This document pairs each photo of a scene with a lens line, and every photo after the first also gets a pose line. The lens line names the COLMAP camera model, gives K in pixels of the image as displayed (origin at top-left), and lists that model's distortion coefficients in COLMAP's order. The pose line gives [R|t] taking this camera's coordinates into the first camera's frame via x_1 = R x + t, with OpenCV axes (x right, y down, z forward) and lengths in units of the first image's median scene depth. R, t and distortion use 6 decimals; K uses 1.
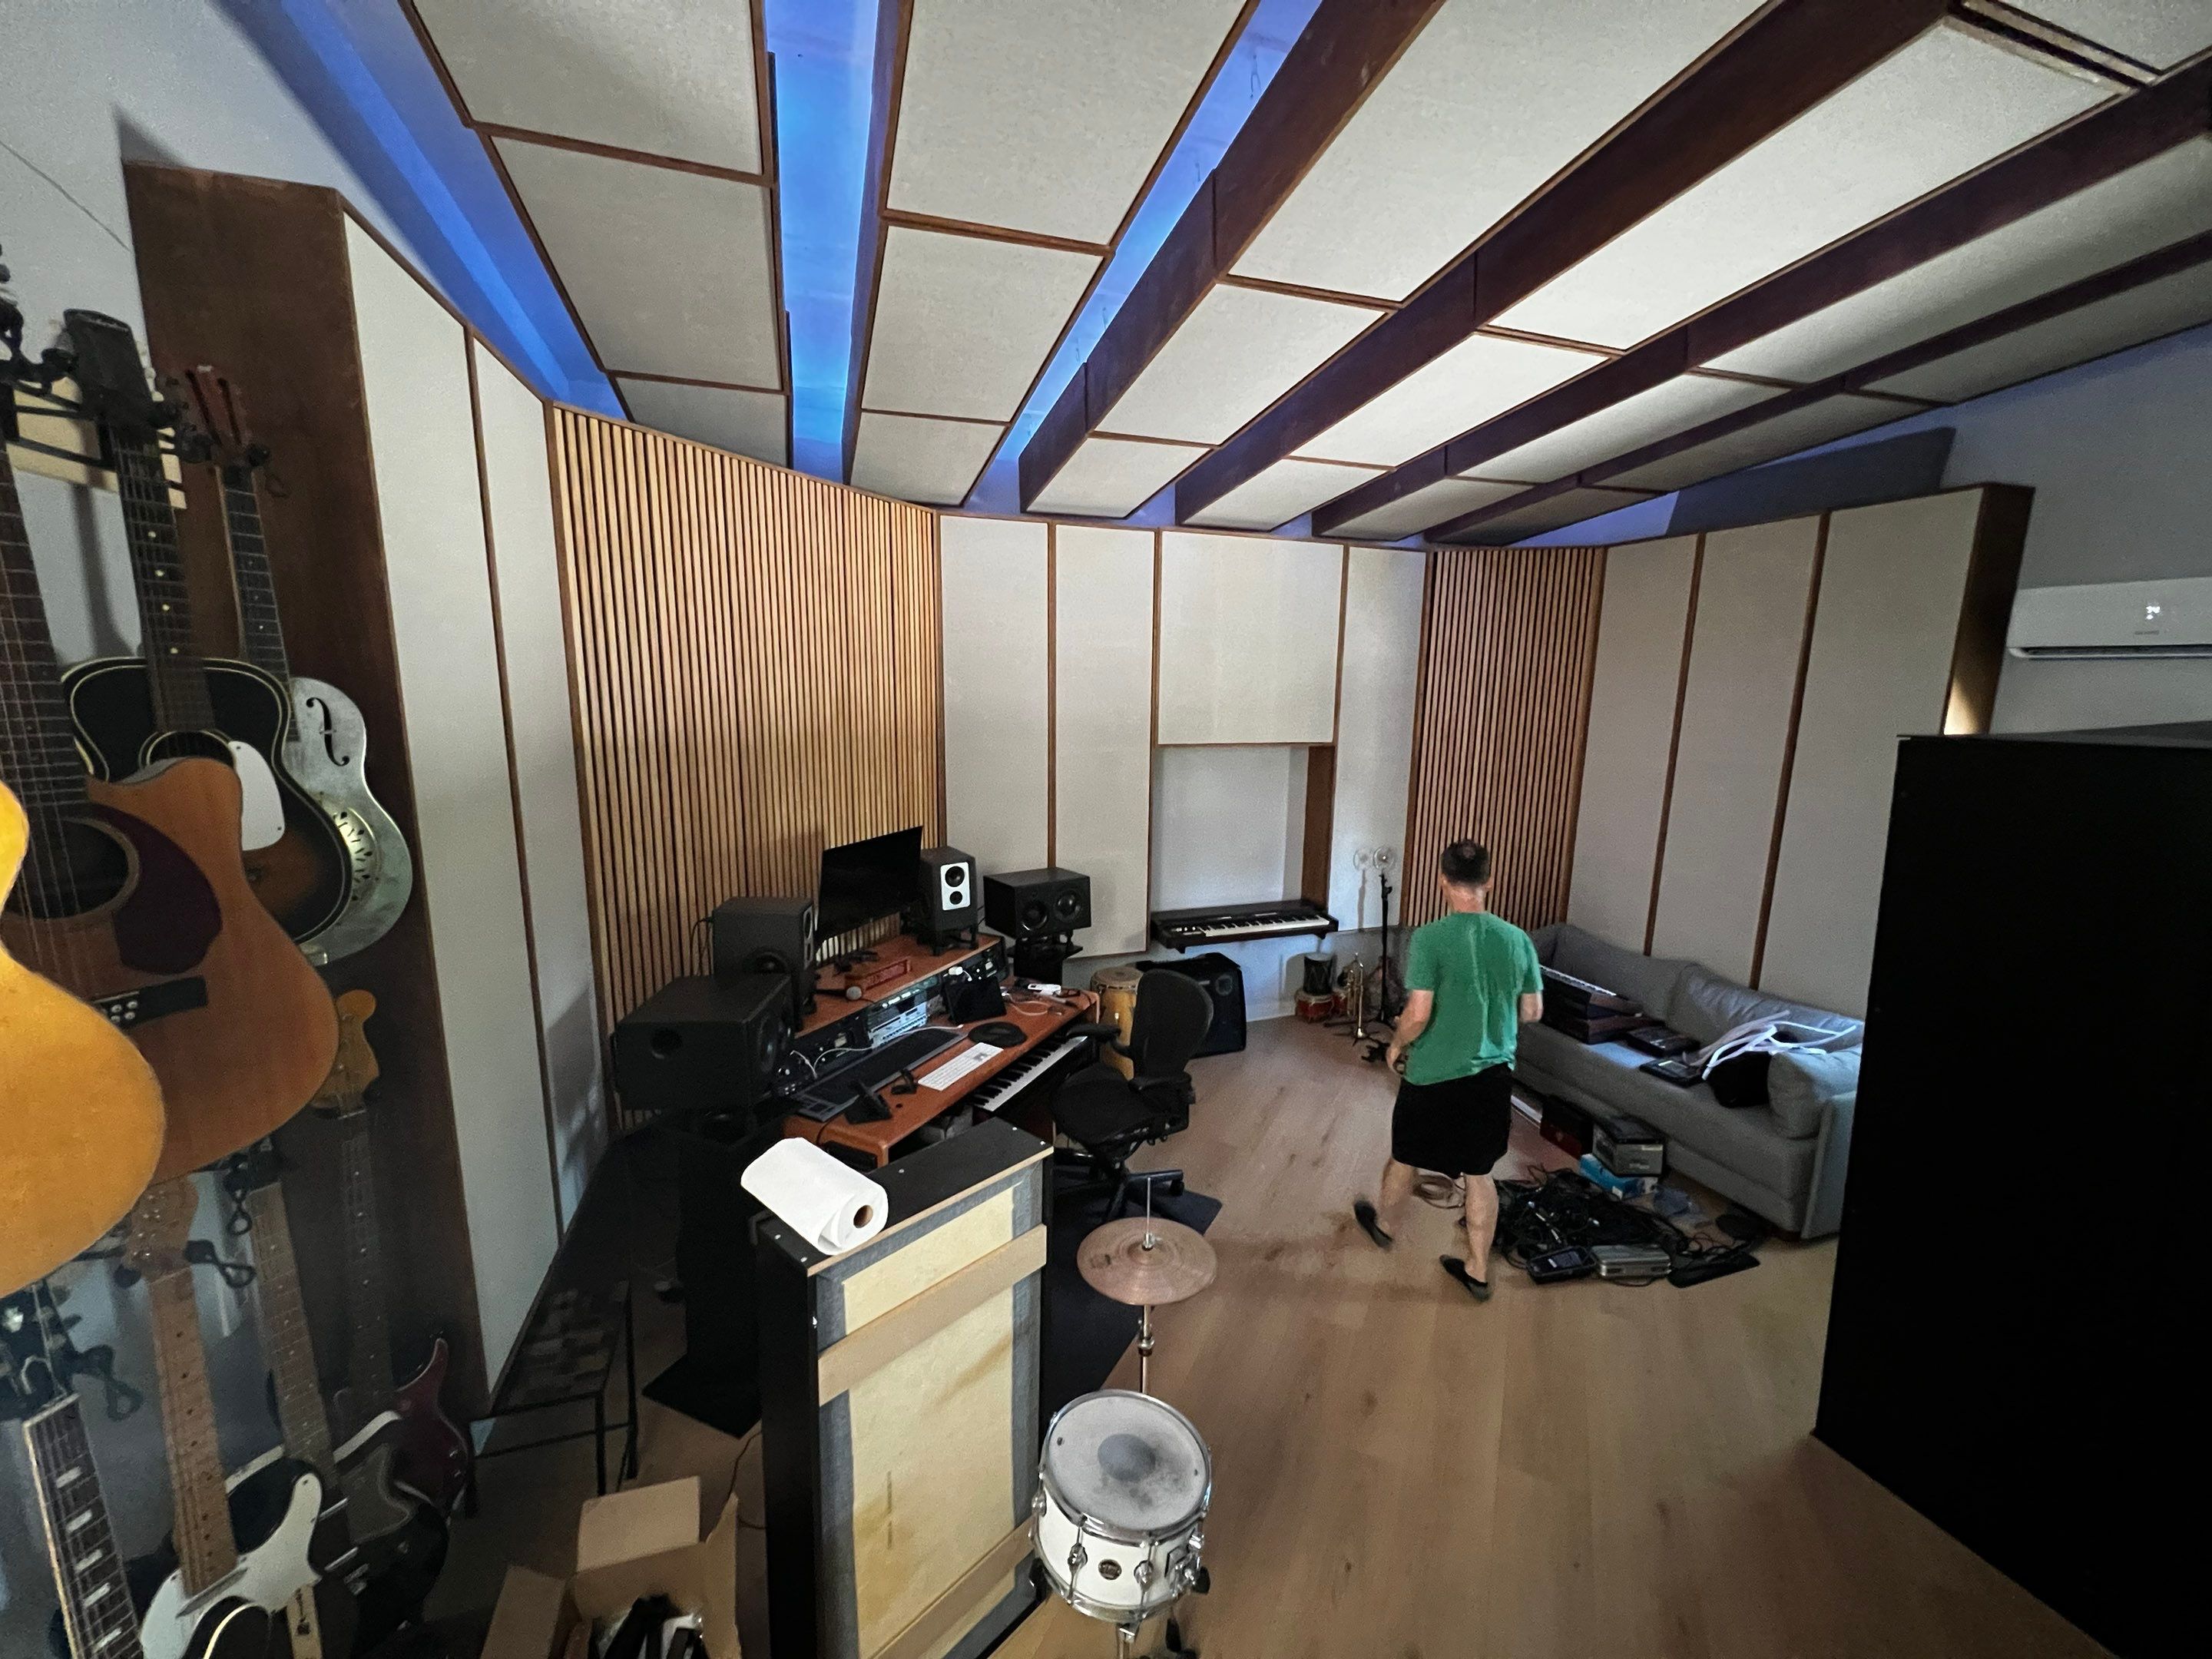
lens RADIAL K [[883.5, 0, 1110.0], [0, 883.5, 832.2], [0, 0, 1]] dist [-0.002859, 0.000233]
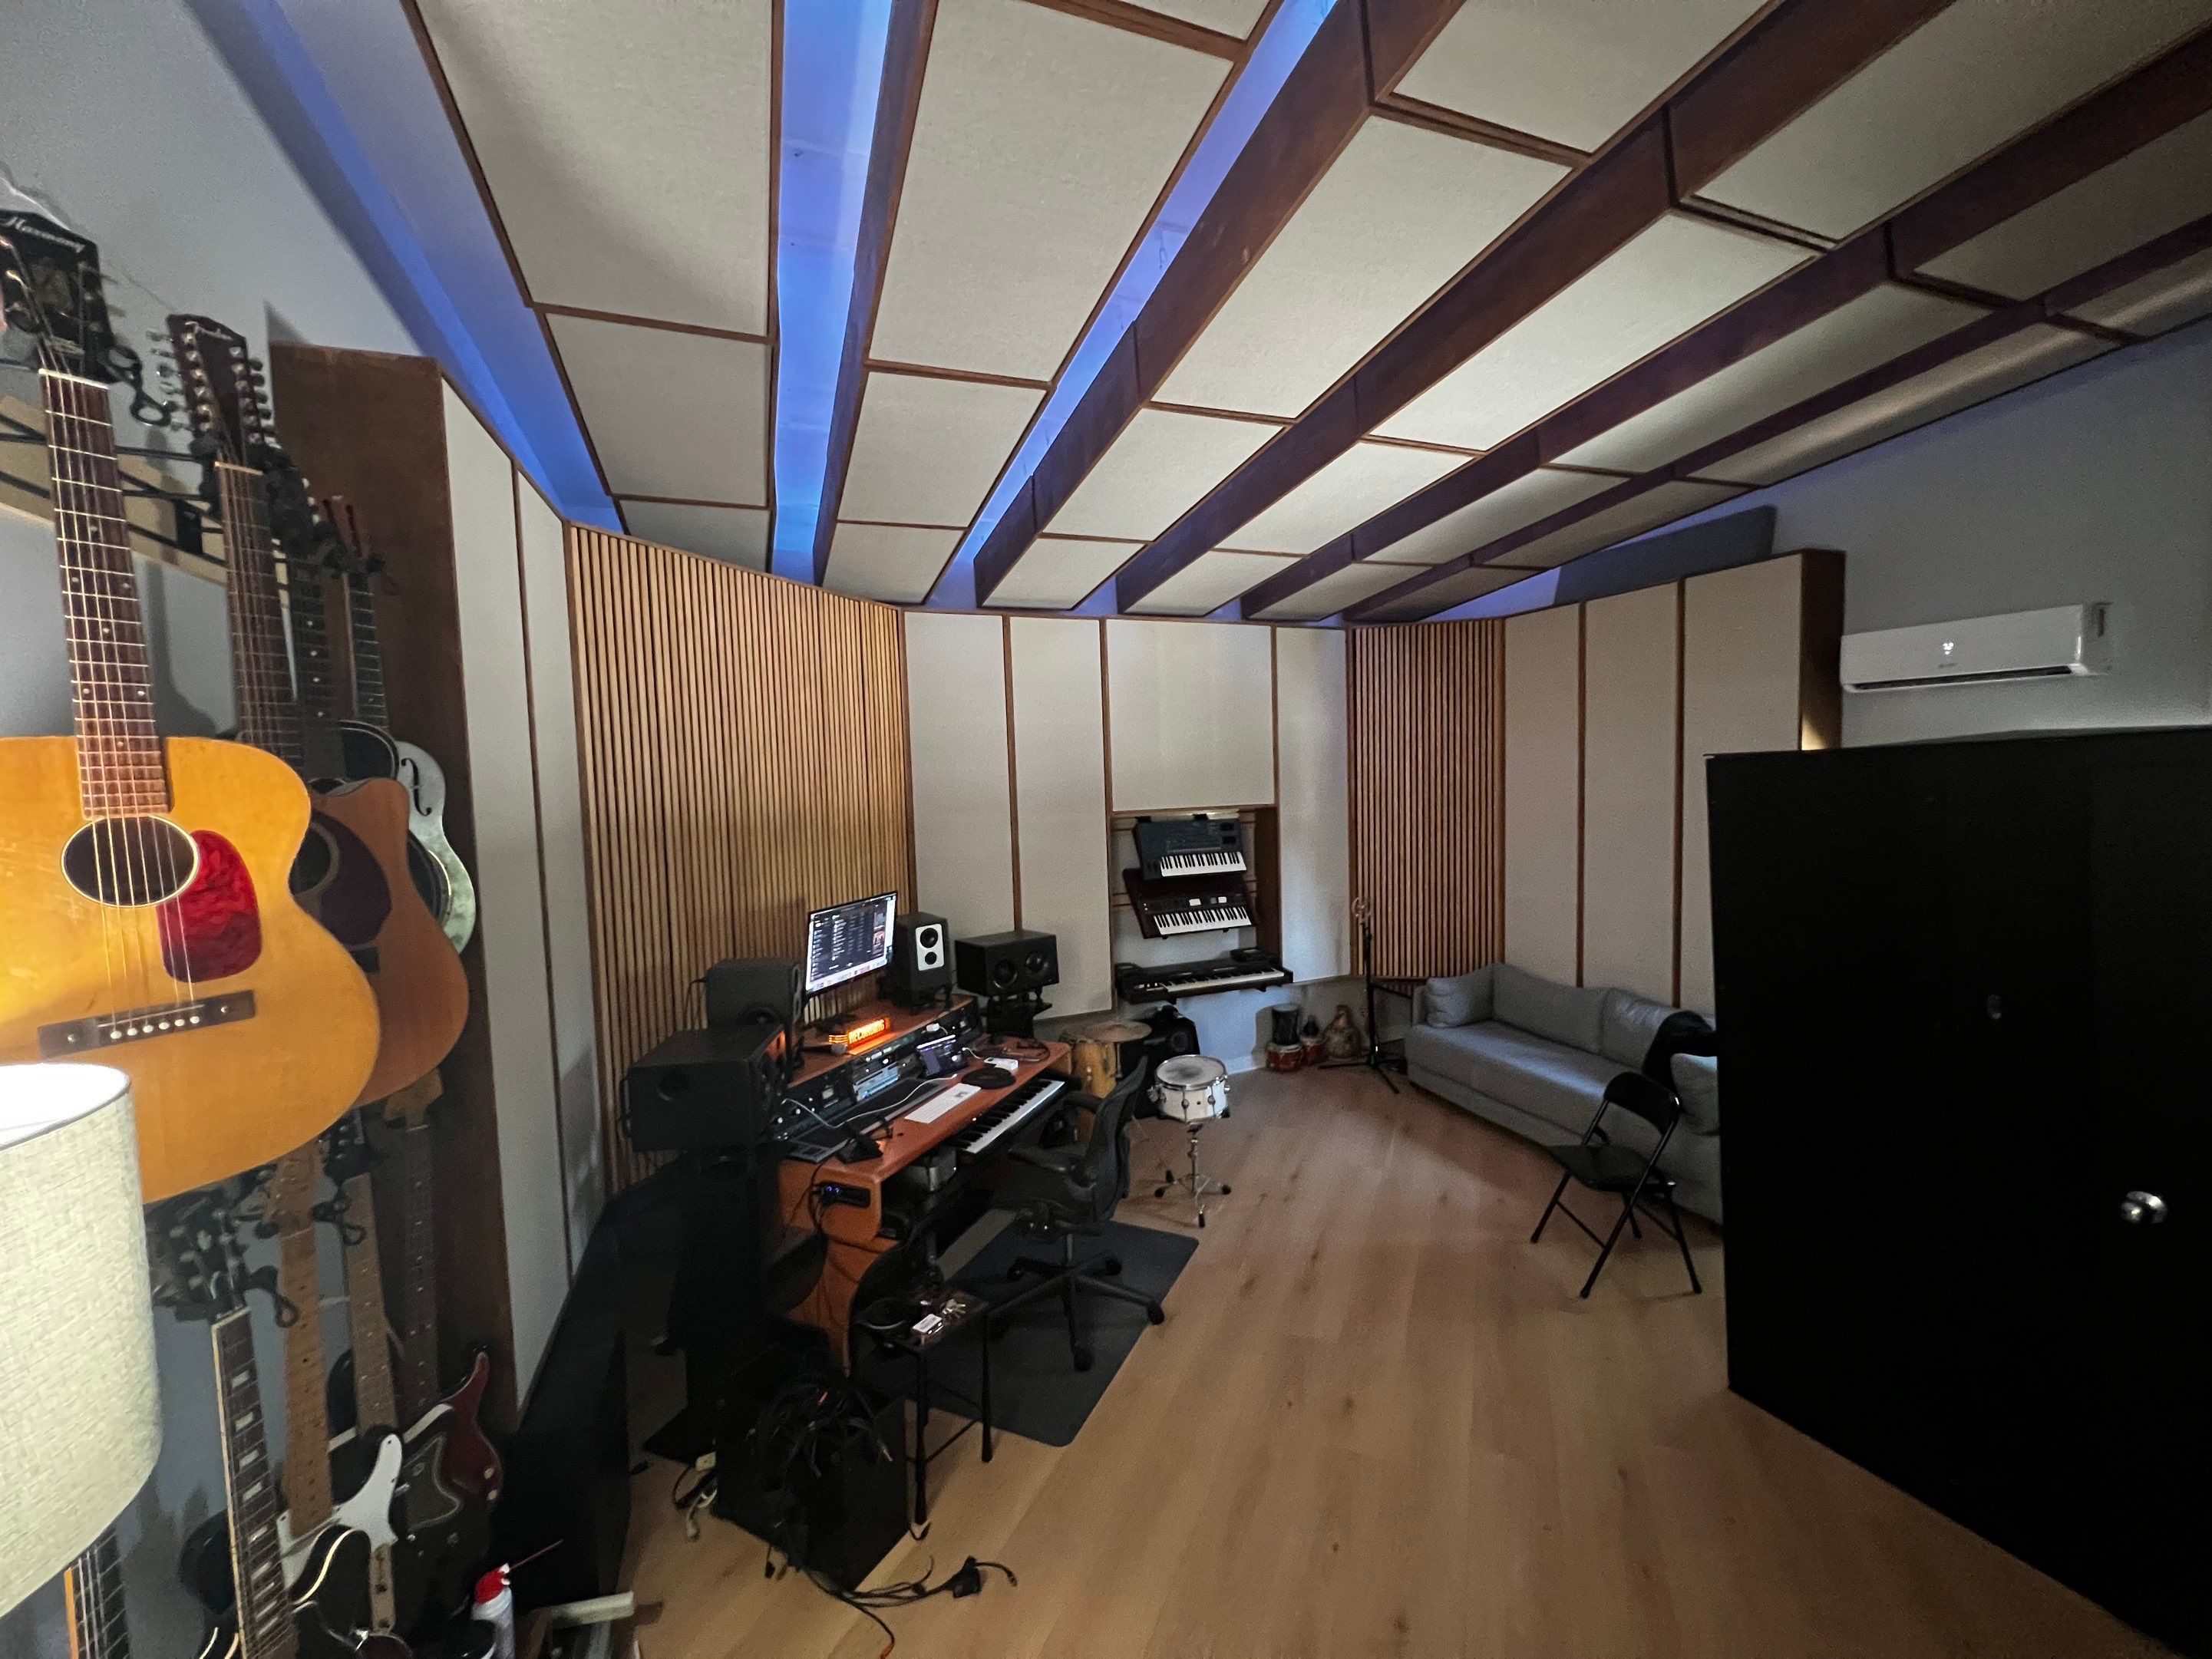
lens RADIAL K [[883.4, 0, 1101.7], [0, 883.4, 824.3], [0, 0, 1]] dist [-0.002859, 0.000233]
pose [[0.997920, -0.047716, 0.043346, -0.011151], [0.052340, 0.992249, -0.112705, 0.062952], [-0.037632, 0.114740, 0.992683, -0.110315]]
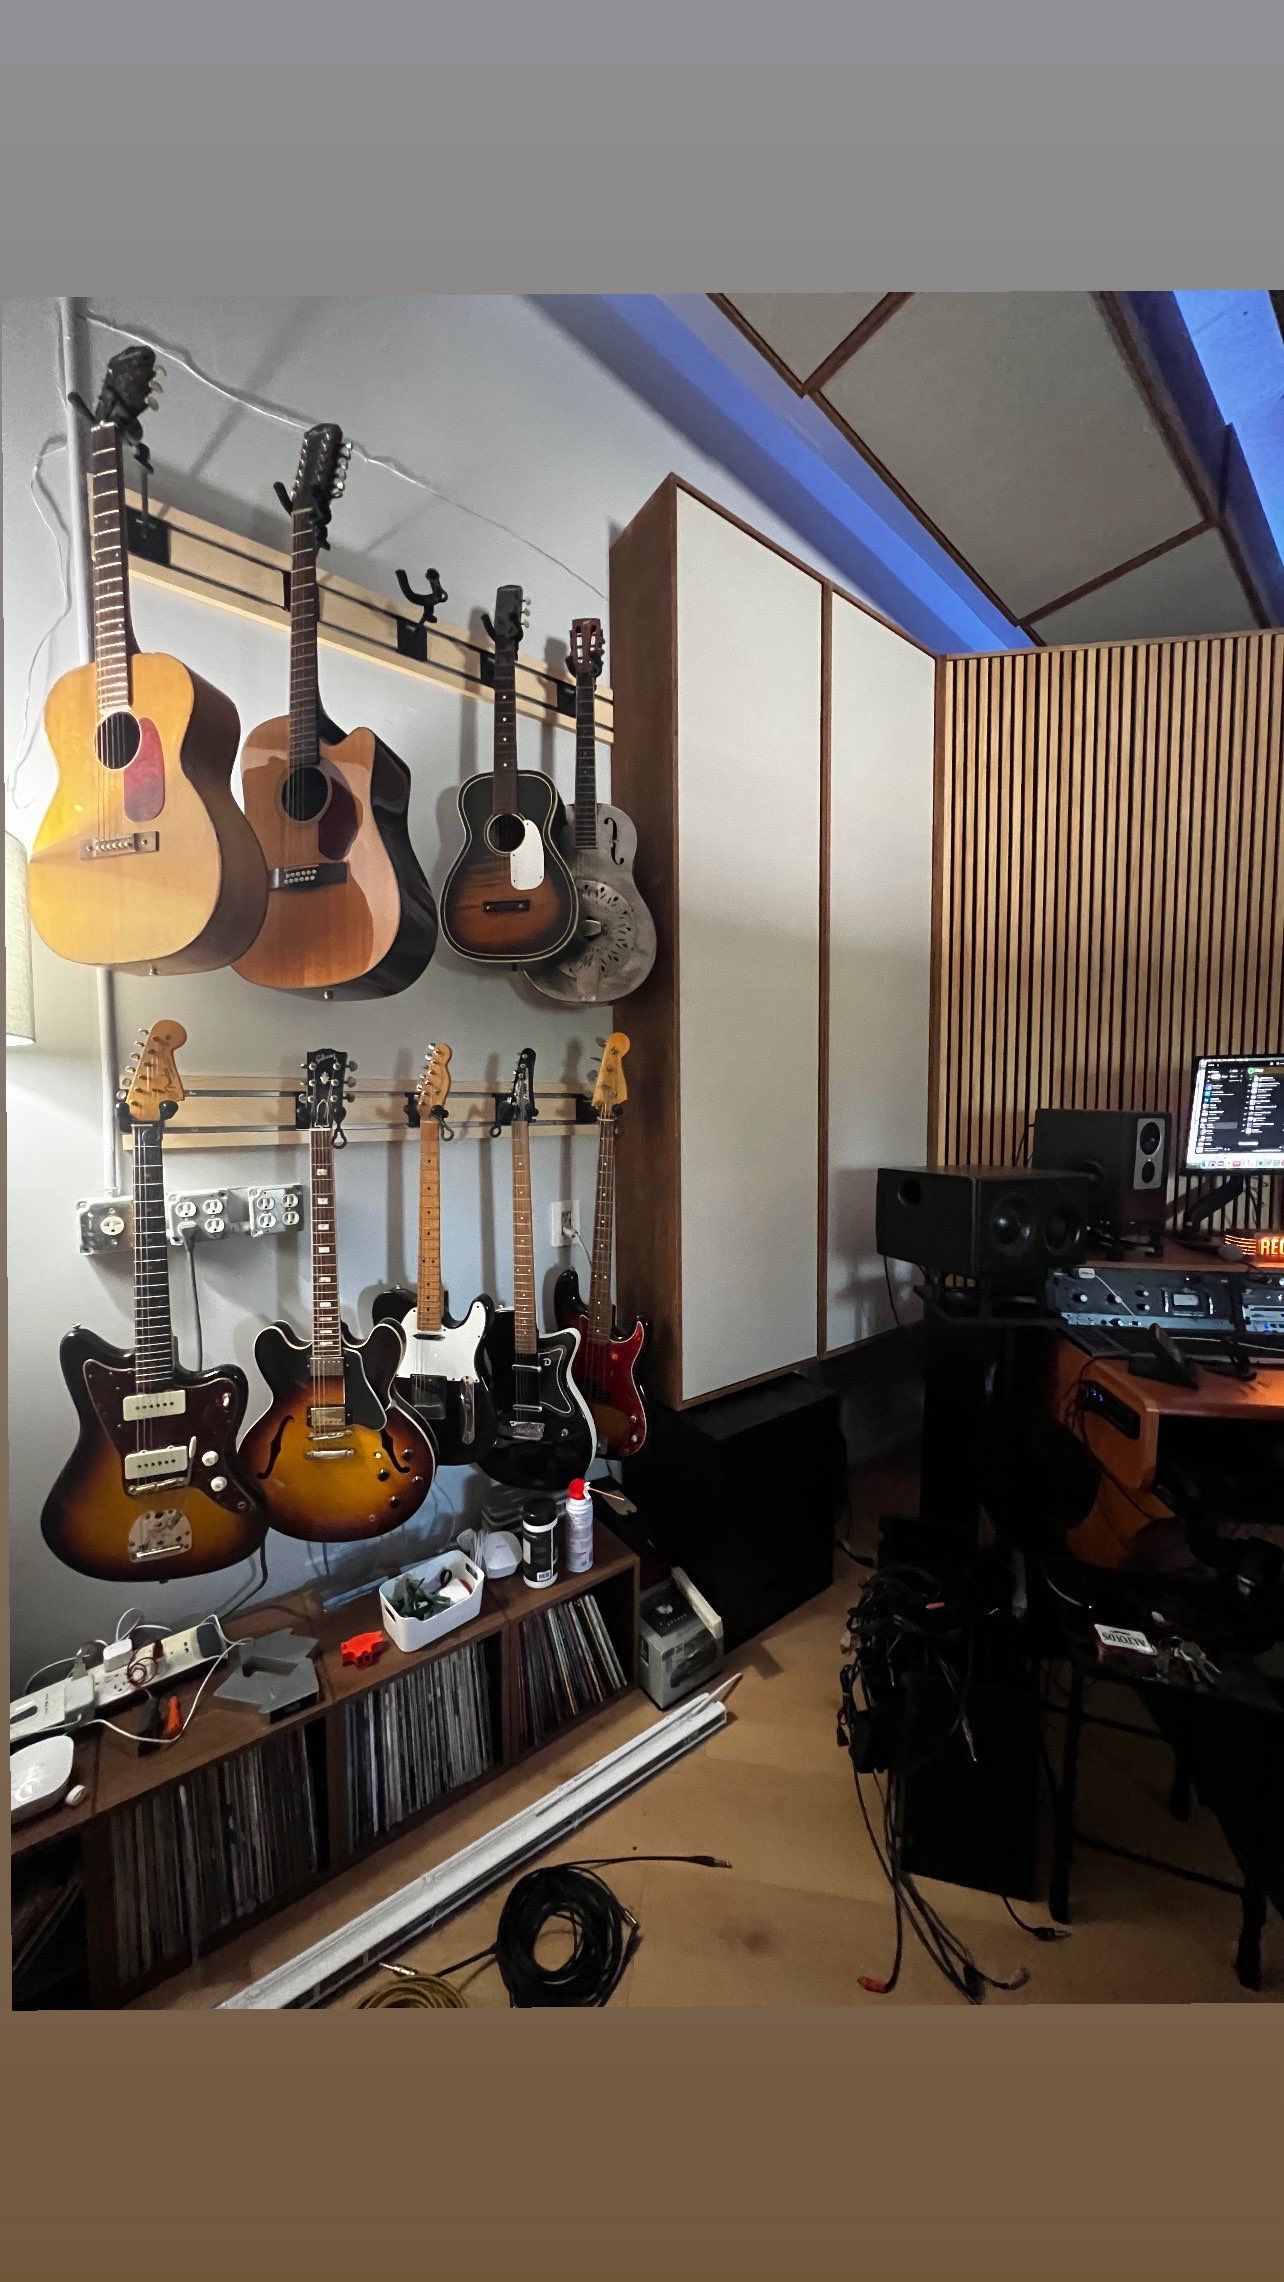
lens RADIAL K [[685.5, 0, 650.5], [0, 685.5, 1145.7], [0, 0, 1]] dist [-0.001531, -0.000087]
pose [[0.322923, 0.042050, -0.945491, 0.120587], [-0.146307, 0.989221, -0.005975, 0.204833], [0.935048, 0.140261, 0.325595, 0.406090]]
